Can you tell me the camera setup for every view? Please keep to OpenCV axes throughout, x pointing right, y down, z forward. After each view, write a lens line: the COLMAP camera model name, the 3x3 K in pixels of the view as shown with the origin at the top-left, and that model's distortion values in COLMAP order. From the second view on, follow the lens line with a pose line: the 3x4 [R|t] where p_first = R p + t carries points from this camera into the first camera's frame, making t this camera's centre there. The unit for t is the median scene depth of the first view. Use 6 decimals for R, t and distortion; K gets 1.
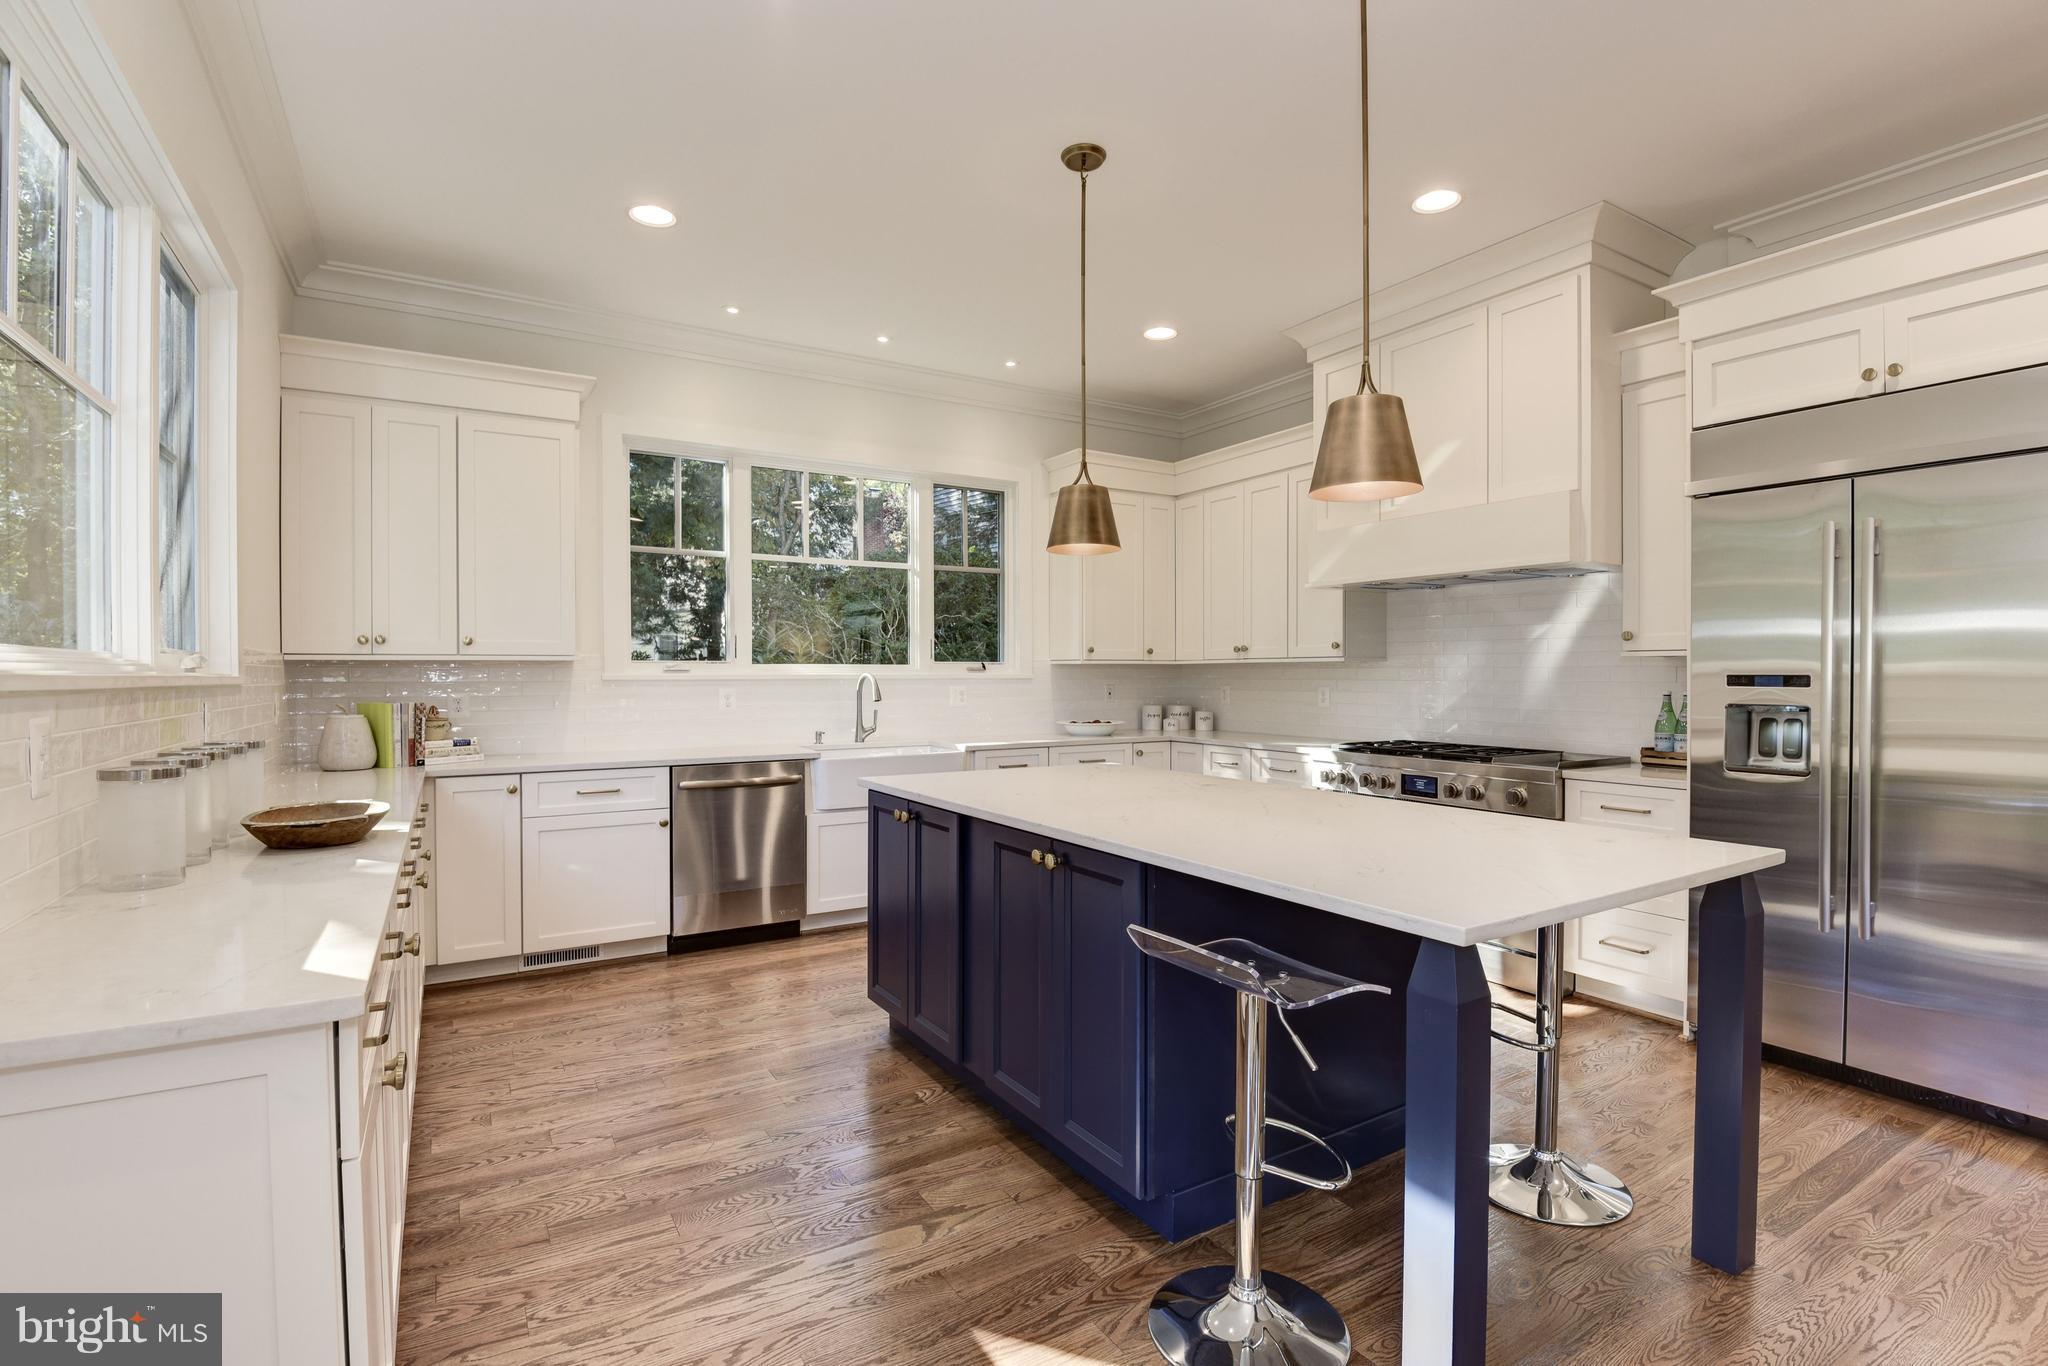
lens RADIAL K [[945.3, 0, 1035.8], [0, 945.3, 683.5], [0, 0, 1]] dist [0.000727, -0.023147]
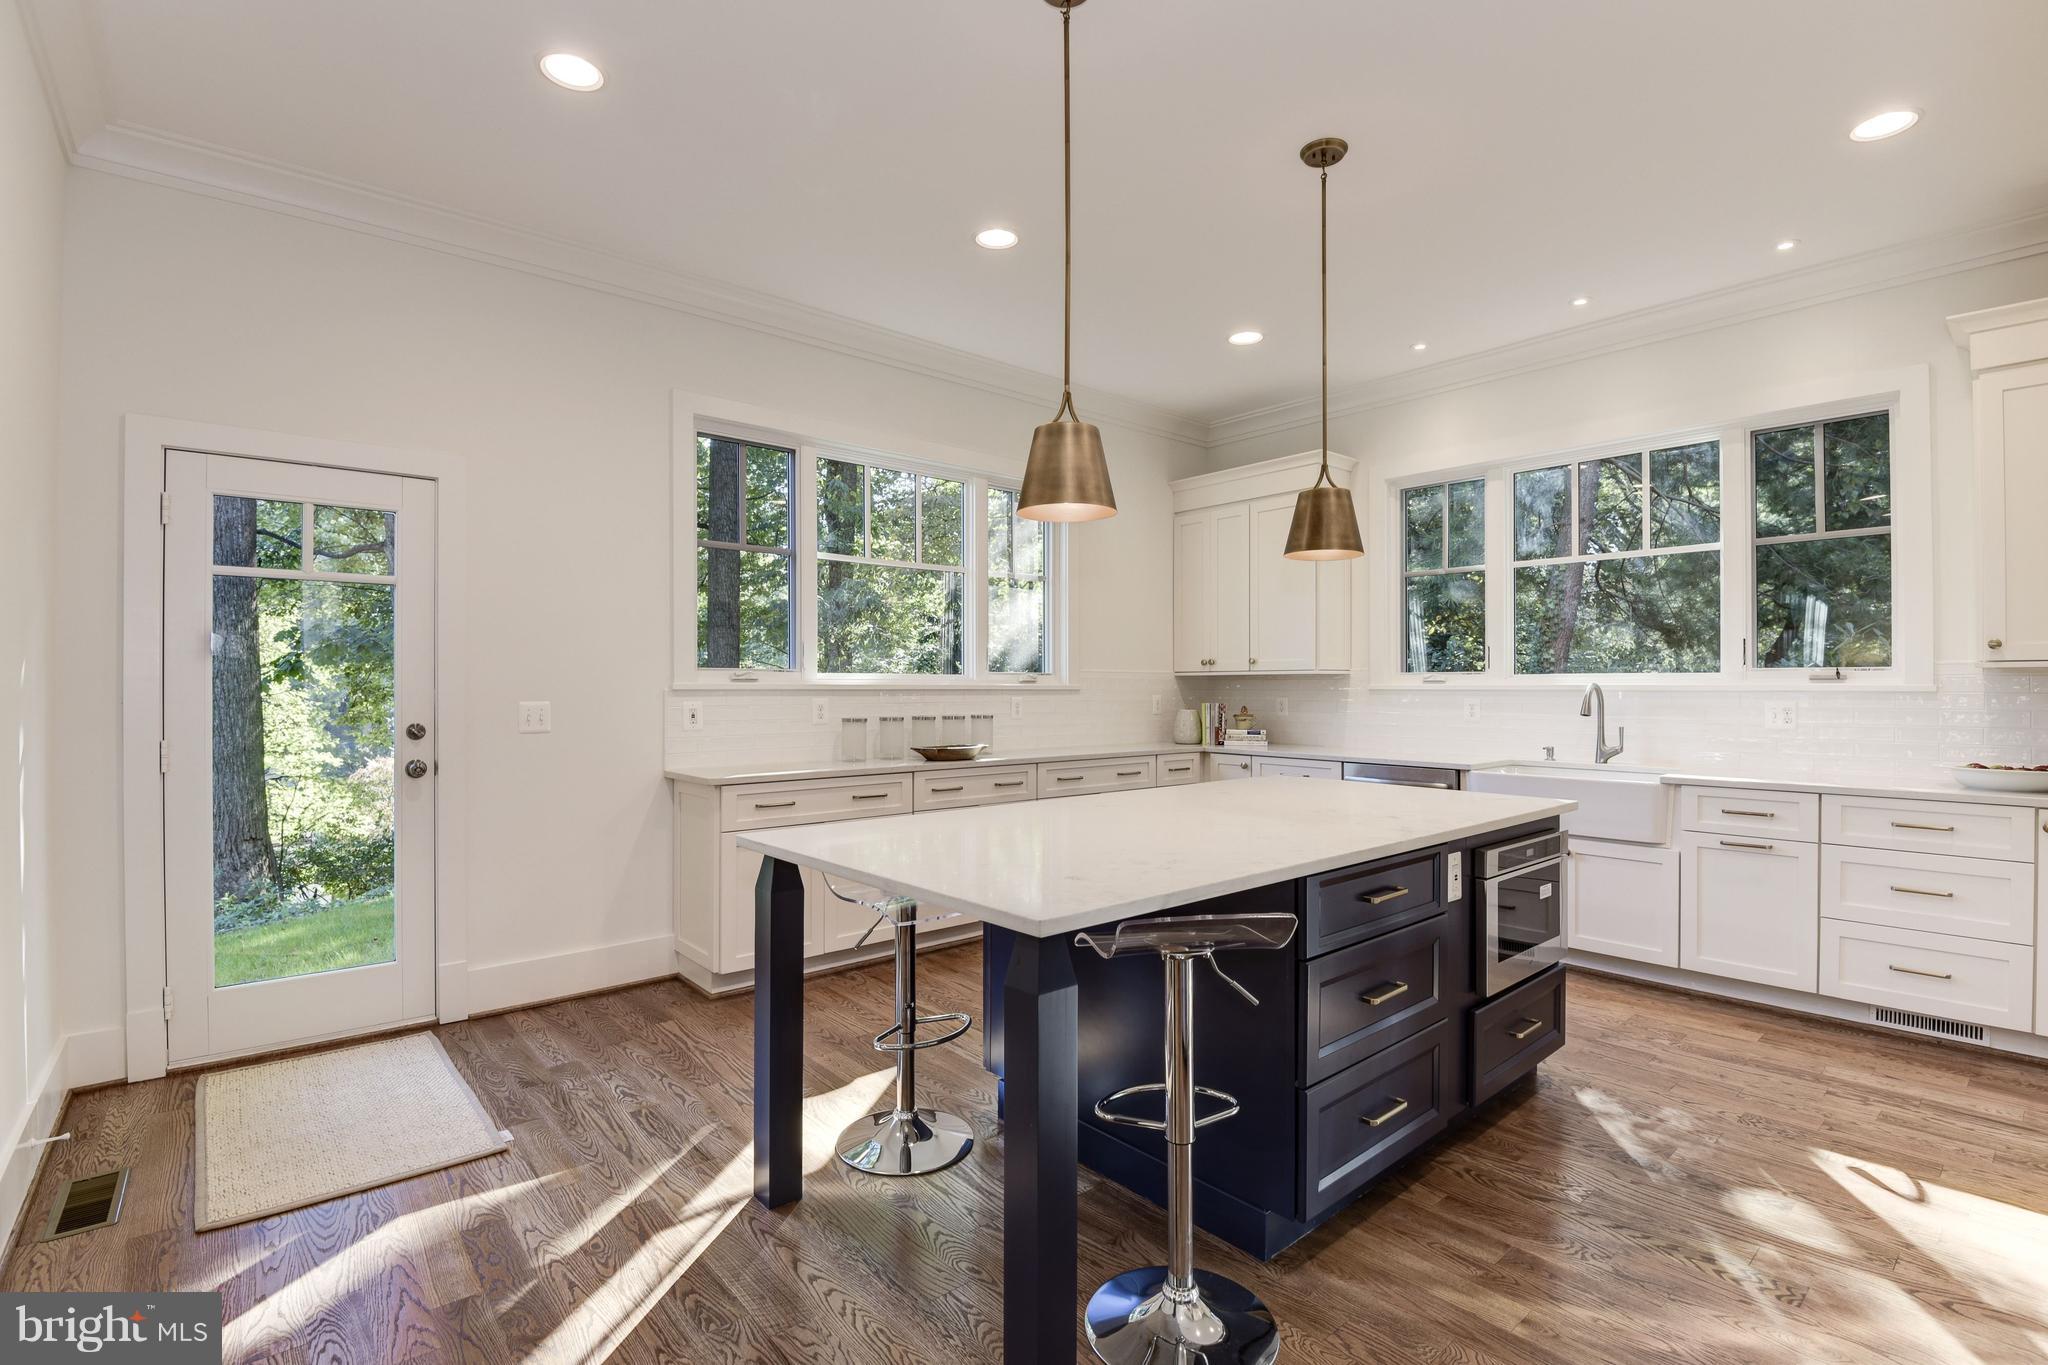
lens RADIAL K [[945.3, 0, 1035.8], [0, 945.3, 683.0], [0, 0, 1]] dist [0.000727, -0.023147]
pose [[0.155556, 0.001851, -0.987825, 0.615674], [-0.008912, 0.999960, 0.000471, -0.007700], [0.987787, 0.008730, 0.155566, 0.364096]]
